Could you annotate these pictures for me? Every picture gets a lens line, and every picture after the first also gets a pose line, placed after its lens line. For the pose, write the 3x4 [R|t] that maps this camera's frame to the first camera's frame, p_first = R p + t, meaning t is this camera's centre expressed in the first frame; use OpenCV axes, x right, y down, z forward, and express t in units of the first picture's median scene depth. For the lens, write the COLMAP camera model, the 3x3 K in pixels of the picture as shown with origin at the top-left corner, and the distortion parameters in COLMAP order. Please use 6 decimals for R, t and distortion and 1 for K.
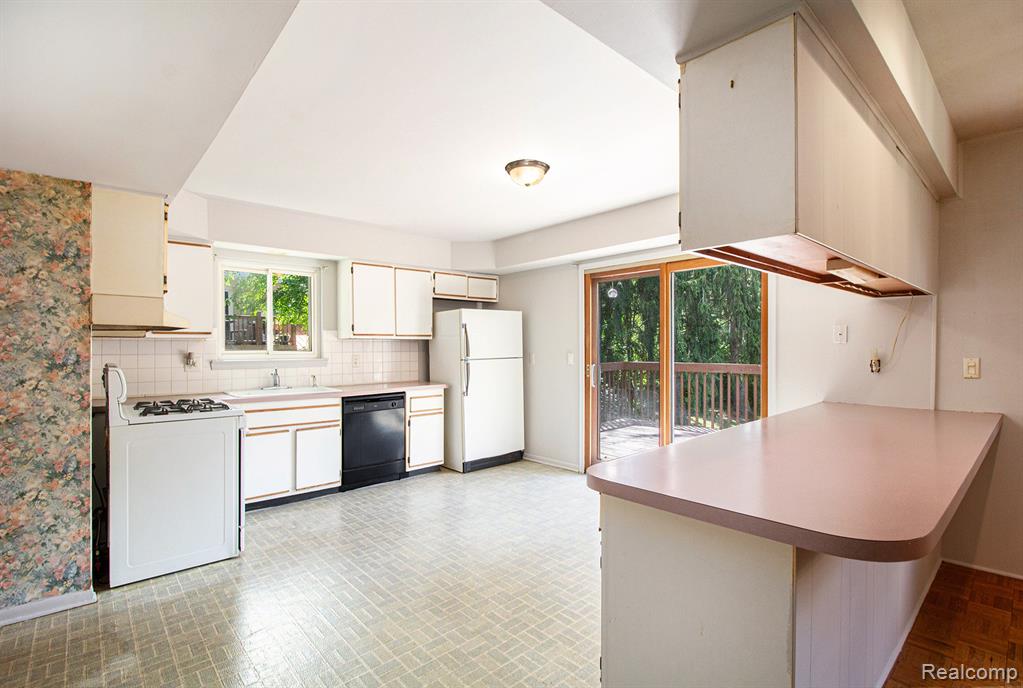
lens RADIAL K [[484.0, 0, 511.5], [0, 484.0, 344.0], [0, 0, 1]] dist [0.000247, -0.000267]
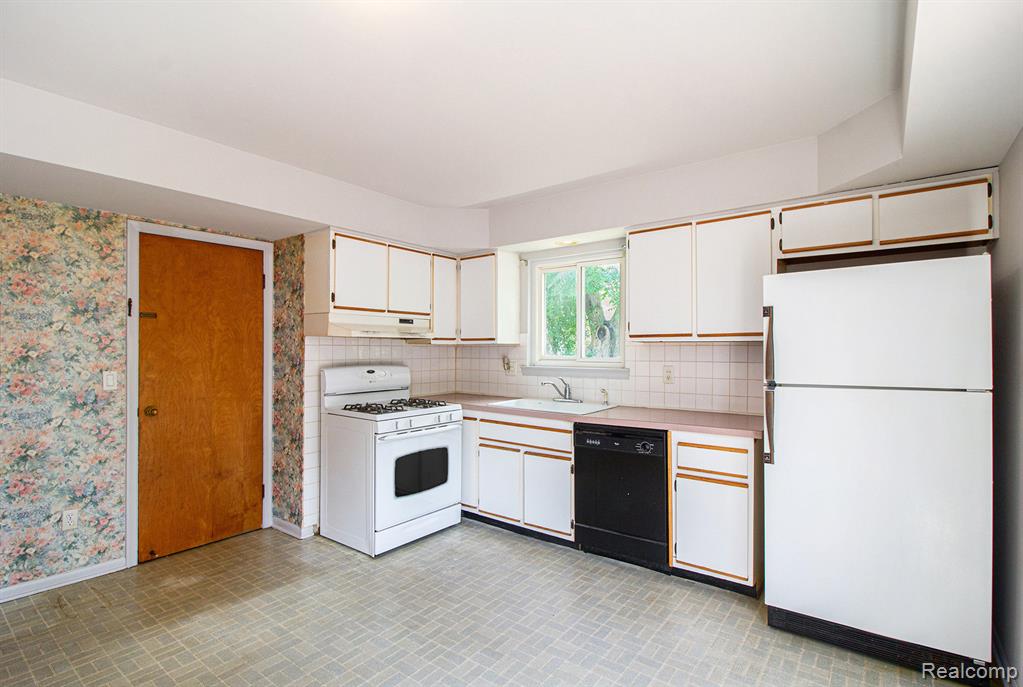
lens RADIAL K [[493.4, 0, 558.6], [0, 493.4, 349.6], [0, 0, 1]] dist [0.002835, -0.000198]
pose [[0.208922, 0.005848, -0.977915, 0.419260], [0.003996, 0.999969, 0.006834, -0.006703], [0.977924, -0.005336, 0.208892, 0.907562]]
